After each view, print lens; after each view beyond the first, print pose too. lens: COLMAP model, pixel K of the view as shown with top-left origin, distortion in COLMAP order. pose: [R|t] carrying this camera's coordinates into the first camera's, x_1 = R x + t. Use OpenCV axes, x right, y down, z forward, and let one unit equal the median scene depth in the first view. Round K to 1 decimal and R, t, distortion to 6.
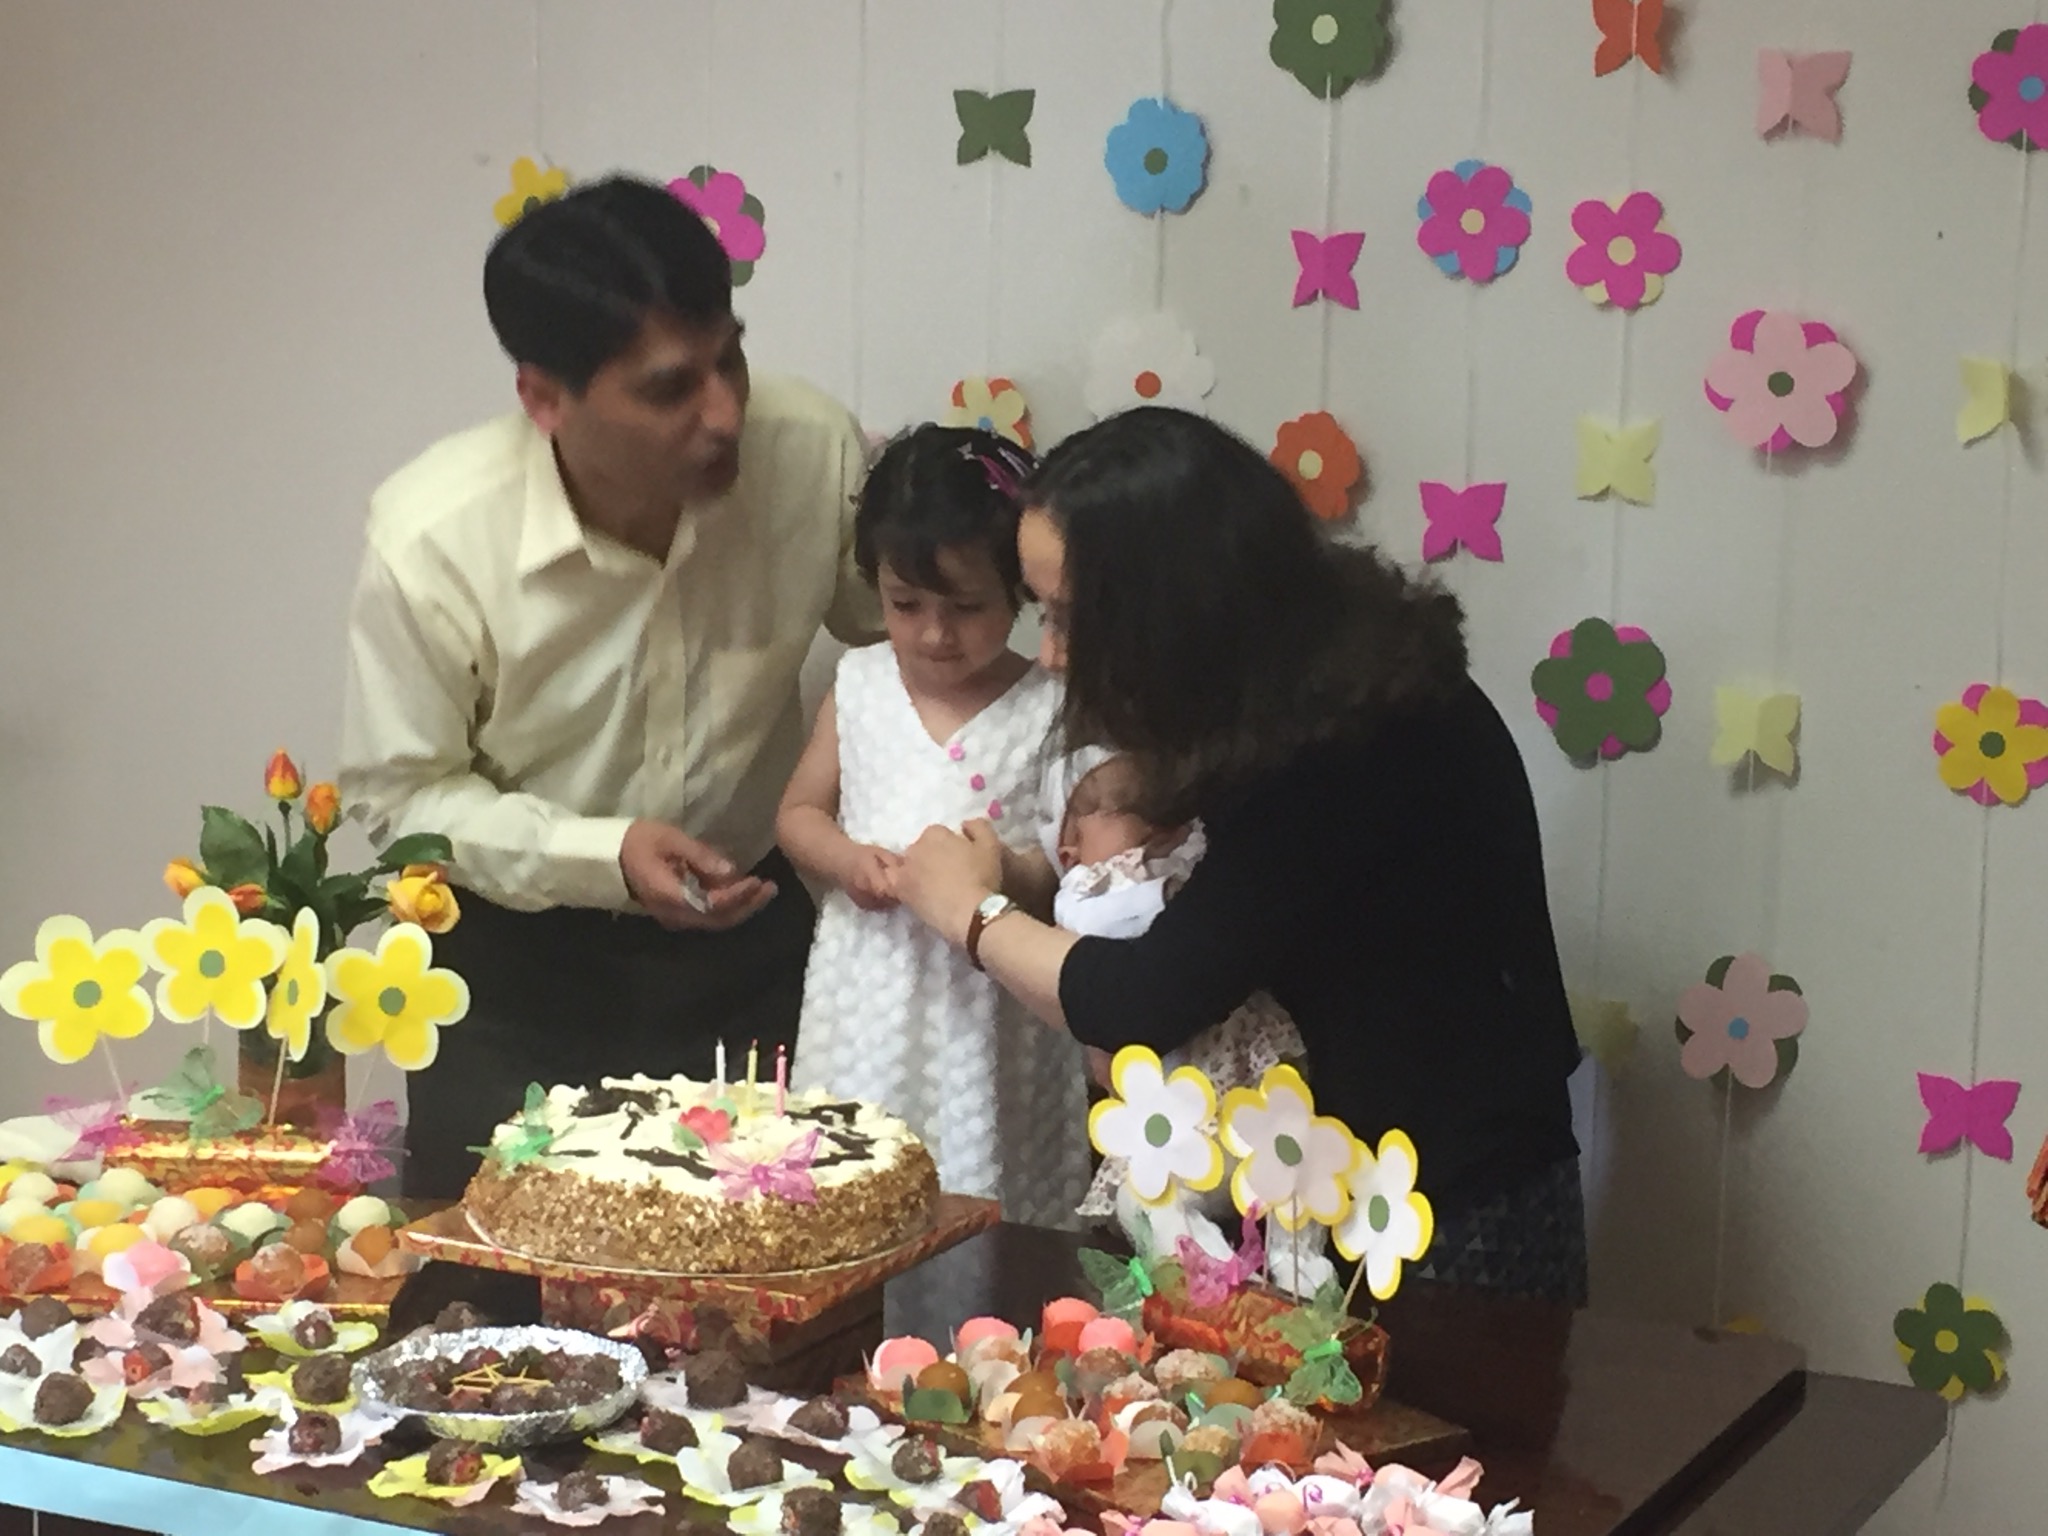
lens RADIAL K [[4351.7, 0, 1012.0], [0, 4351.7, 754.6], [0, 0, 1]] dist [0.061944, 0.000000]
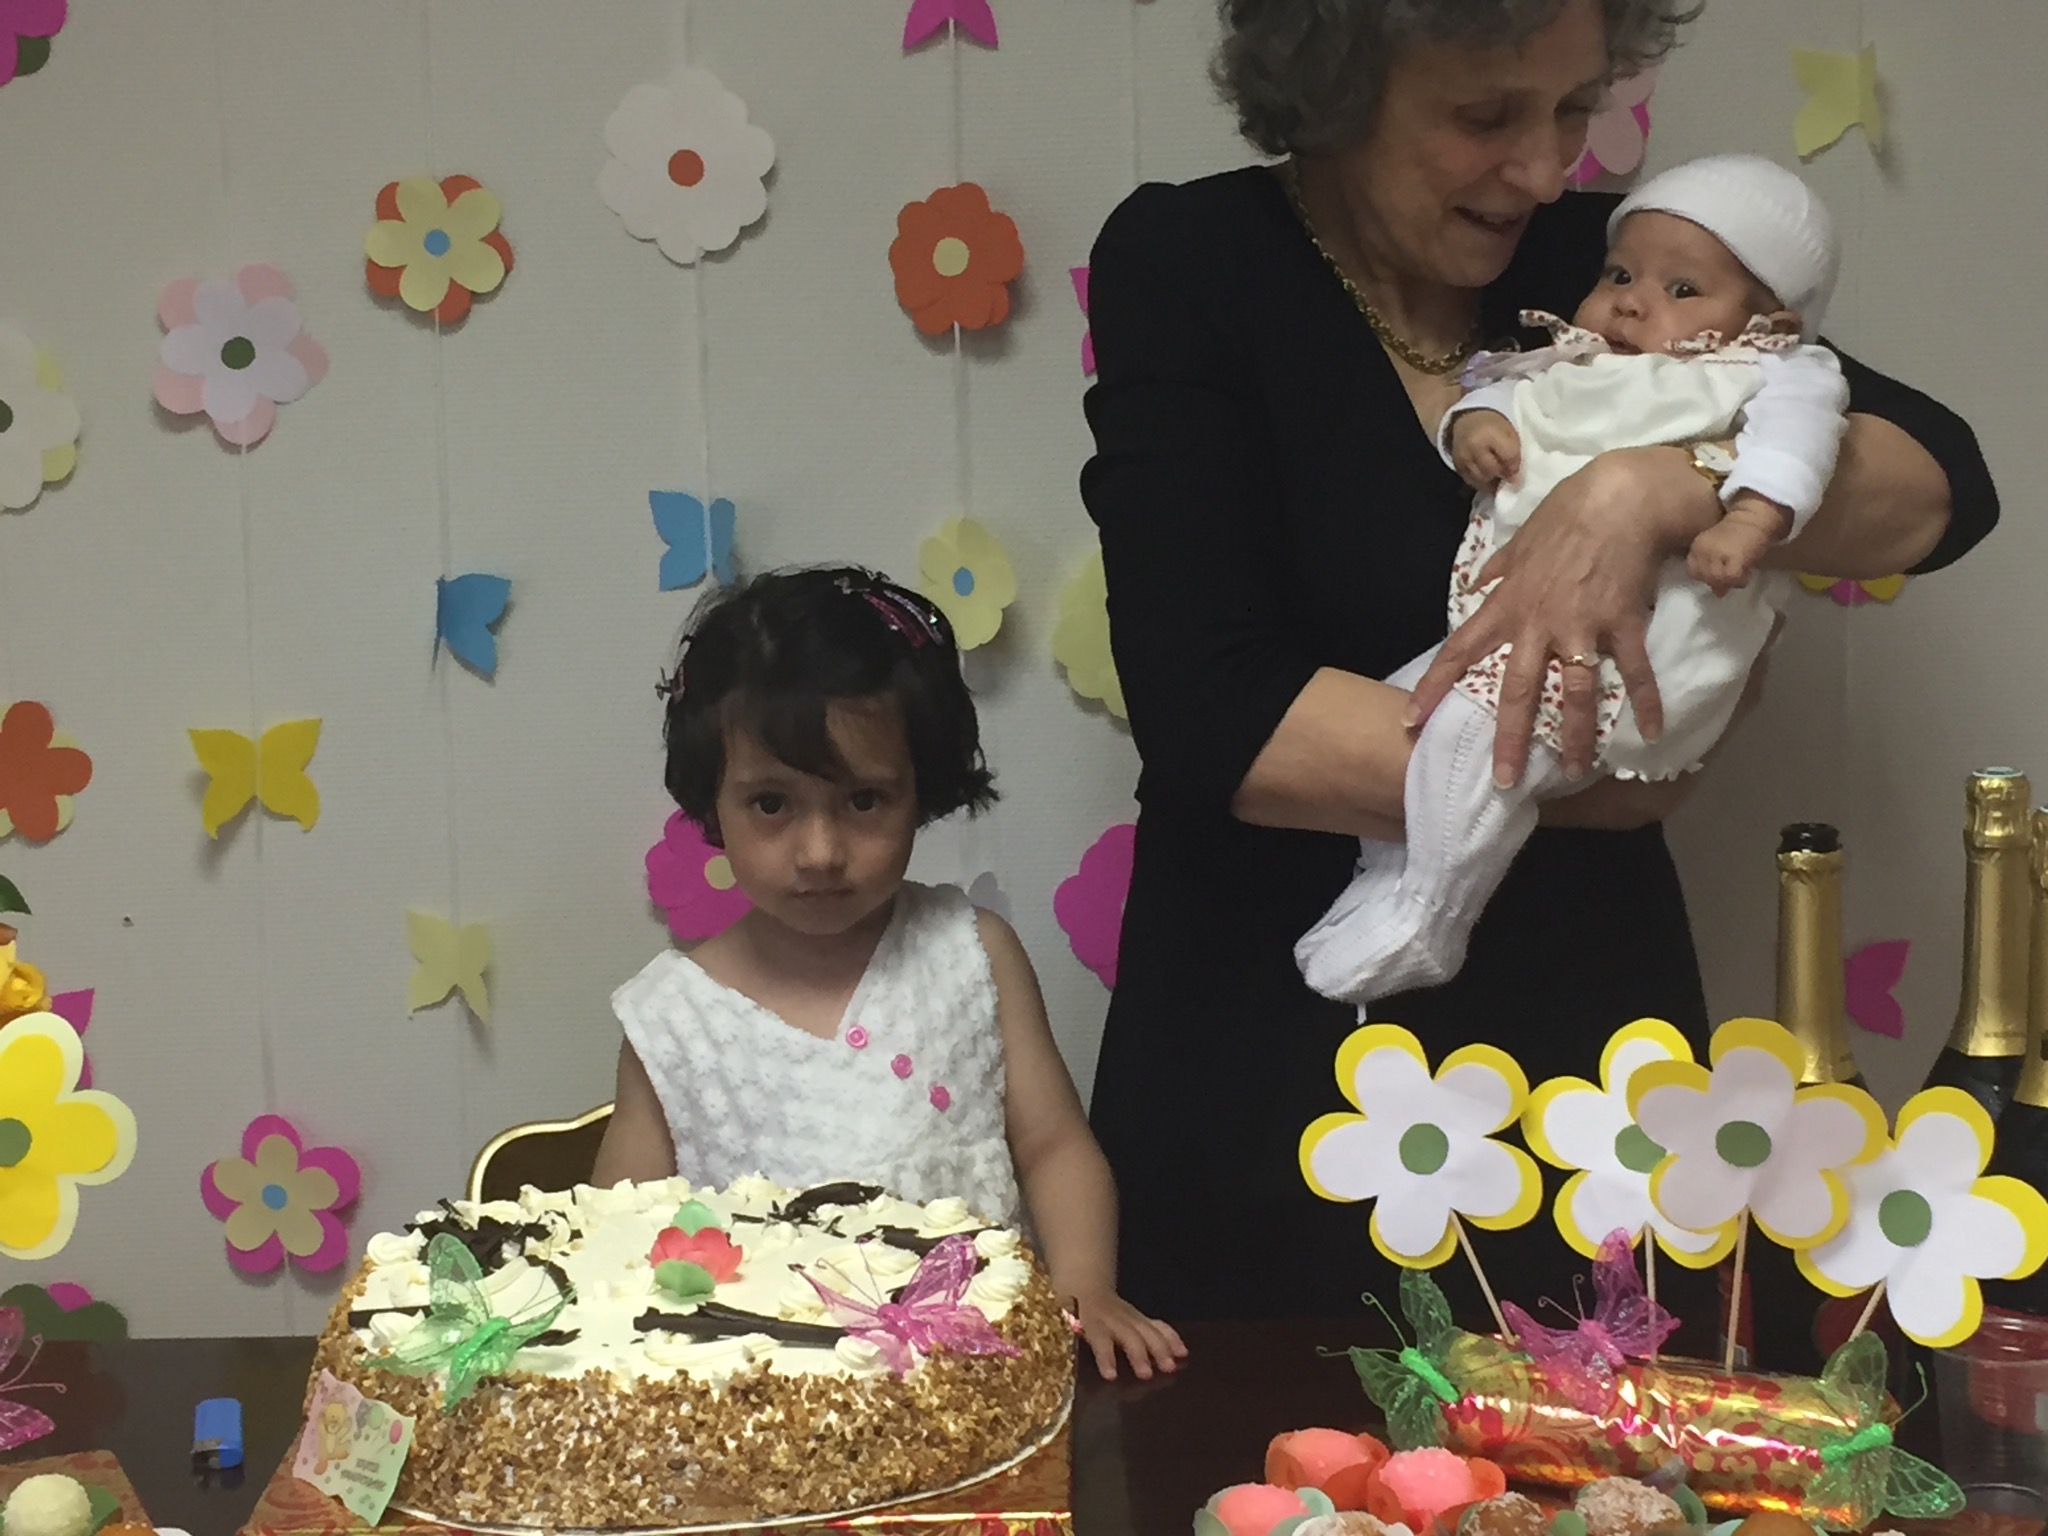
lens RADIAL K [[3680.1, 0, 1075.0], [0, 3680.1, 728.5], [0, 0, 1]] dist [0.042302, 0.000000]
pose [[0.894606, -0.103924, 0.434603, -0.247231], [0.108909, 0.993960, 0.013497, 0.010554], [-0.433381, 0.035258, 0.900521, 0.523292]]
